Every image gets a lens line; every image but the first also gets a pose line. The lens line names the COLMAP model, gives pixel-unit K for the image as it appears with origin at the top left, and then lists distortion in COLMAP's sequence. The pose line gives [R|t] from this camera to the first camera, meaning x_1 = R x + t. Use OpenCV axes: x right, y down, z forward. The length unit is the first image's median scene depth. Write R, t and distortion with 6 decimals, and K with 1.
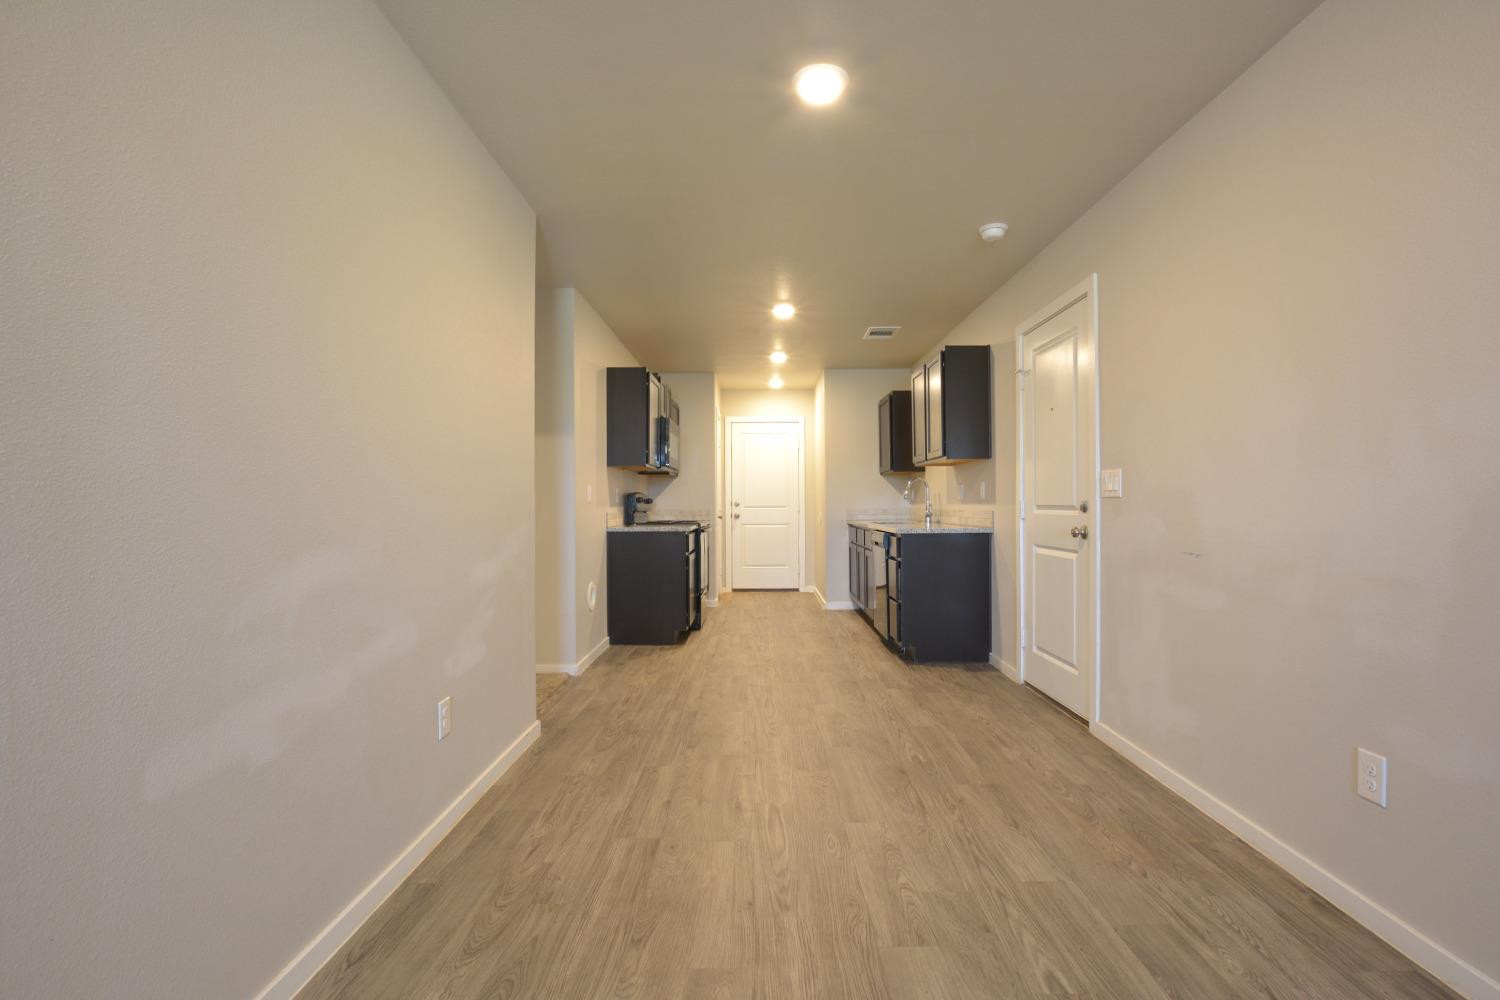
lens RADIAL K [[690.0, 0, 720.9], [0, 690.0, 504.1], [0, 0, 1]] dist [-0.031090, 0.000535]
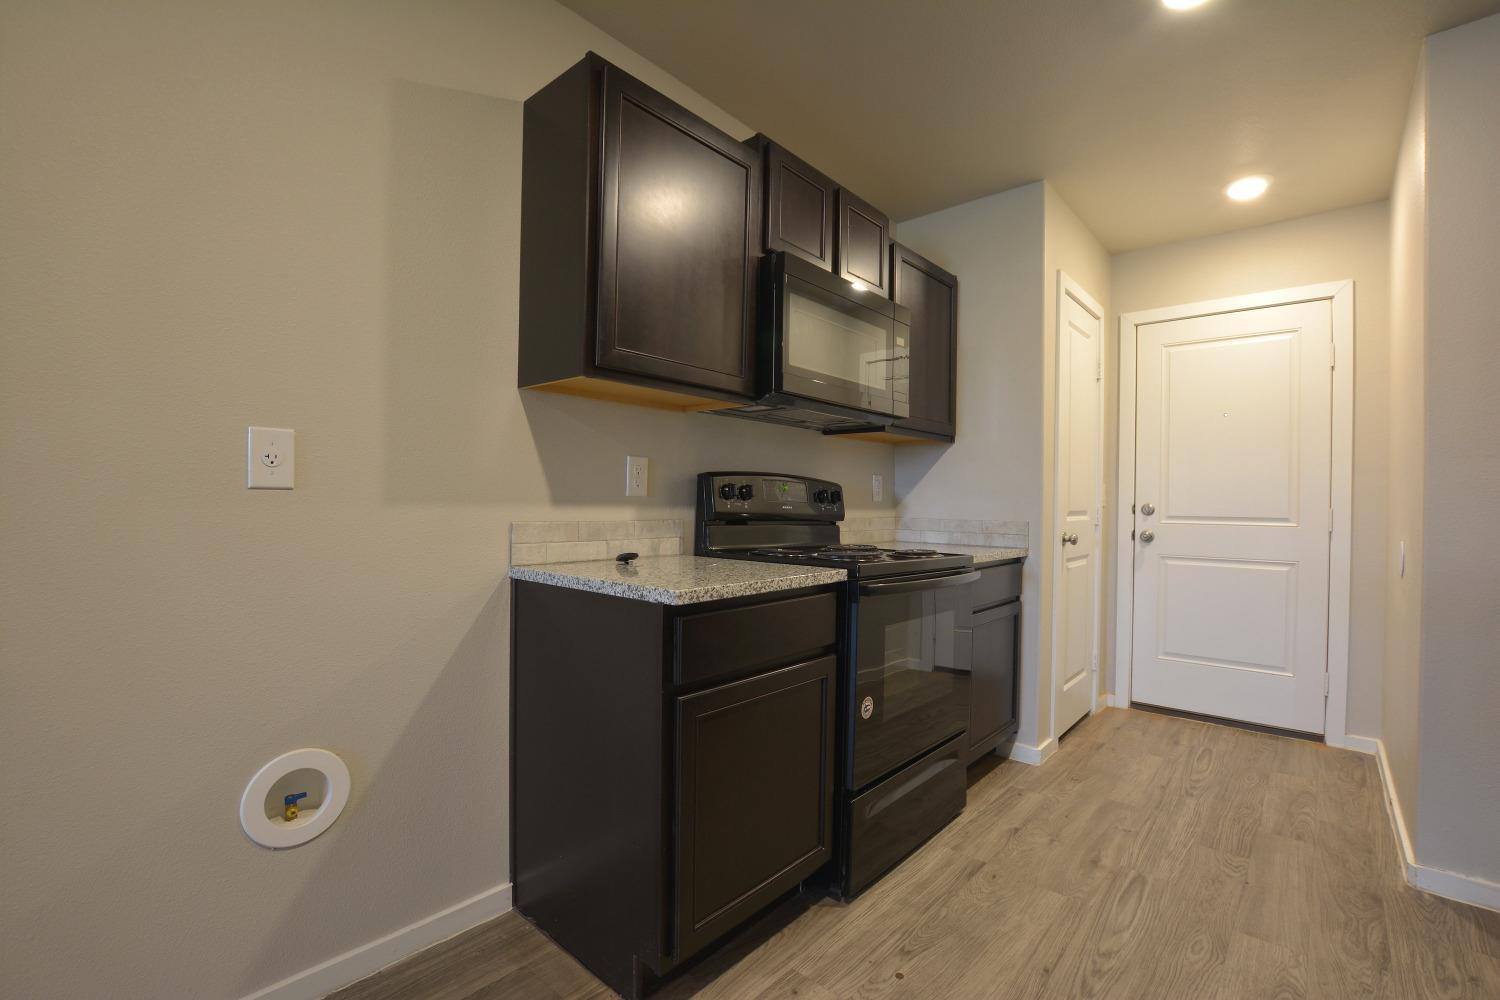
lens RADIAL K [[690.0, 0, 720.9], [0, 690.0, 504.1], [0, 0, 1]] dist [-0.031090, 0.000535]
pose [[0.782747, 0.023625, -0.621892, 0.111424], [-0.022678, 0.999698, 0.009434, -0.001910], [0.621927, 0.006719, 0.783047, 0.704042]]
